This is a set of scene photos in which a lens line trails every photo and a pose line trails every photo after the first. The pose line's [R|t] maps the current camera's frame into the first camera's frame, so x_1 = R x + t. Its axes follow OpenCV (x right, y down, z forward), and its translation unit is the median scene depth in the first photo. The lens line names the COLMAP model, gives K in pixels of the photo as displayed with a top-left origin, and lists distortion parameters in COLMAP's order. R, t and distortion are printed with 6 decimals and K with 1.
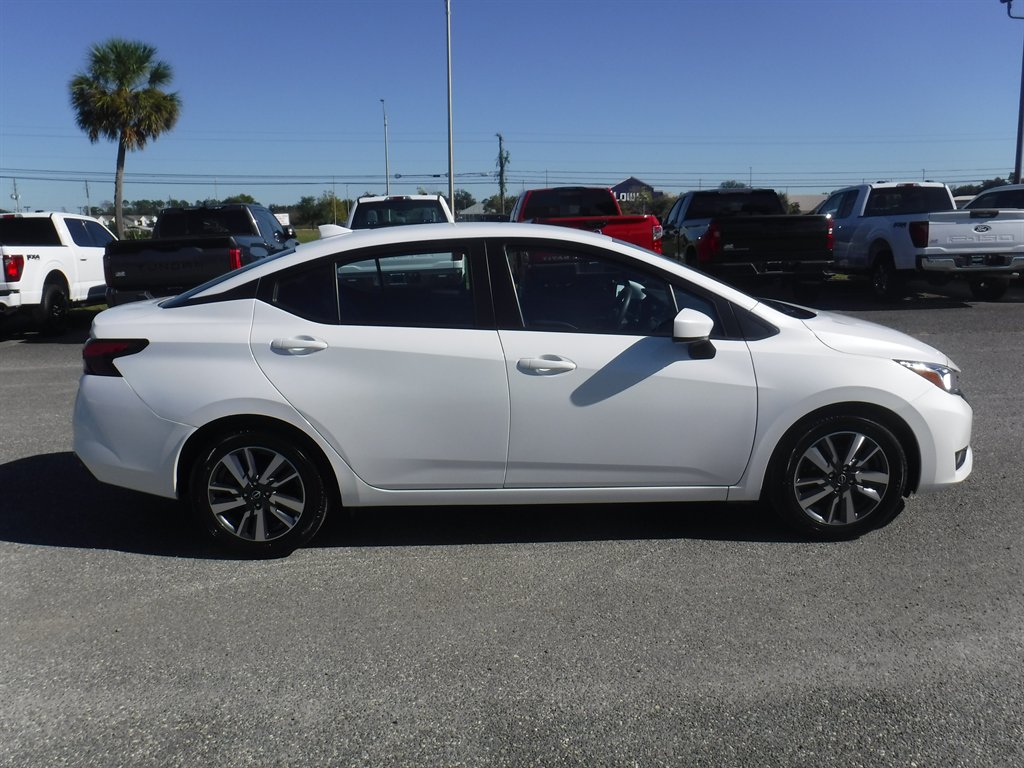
lens RADIAL K [[830.5, 0, 513.1], [0, 830.5, 386.1], [0, 0, 1]] dist [-0.101520, 0.027654]
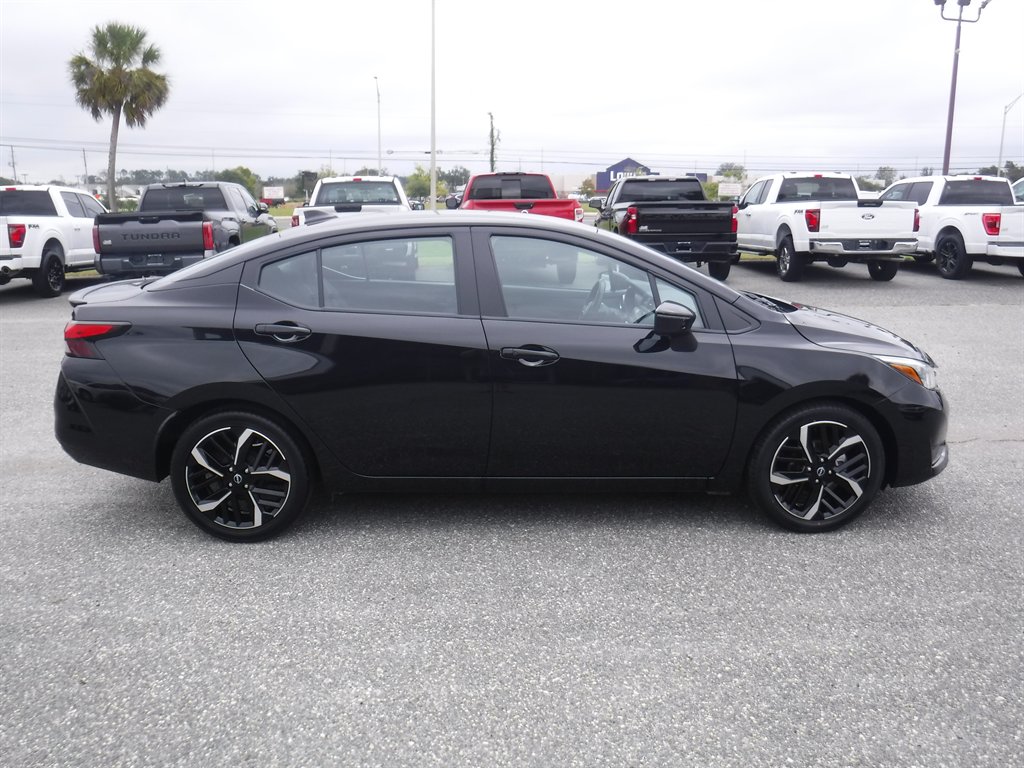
lens RADIAL K [[830.5, 0, 512.9], [0, 830.5, 395.4], [0, 0, 1]] dist [-0.101520, 0.027654]
pose [[0.999778, 0.020797, 0.003375, 0.070248], [-0.020909, 0.999088, 0.037226, 0.019039], [-0.002598, -0.037288, 0.999301, -0.122945]]
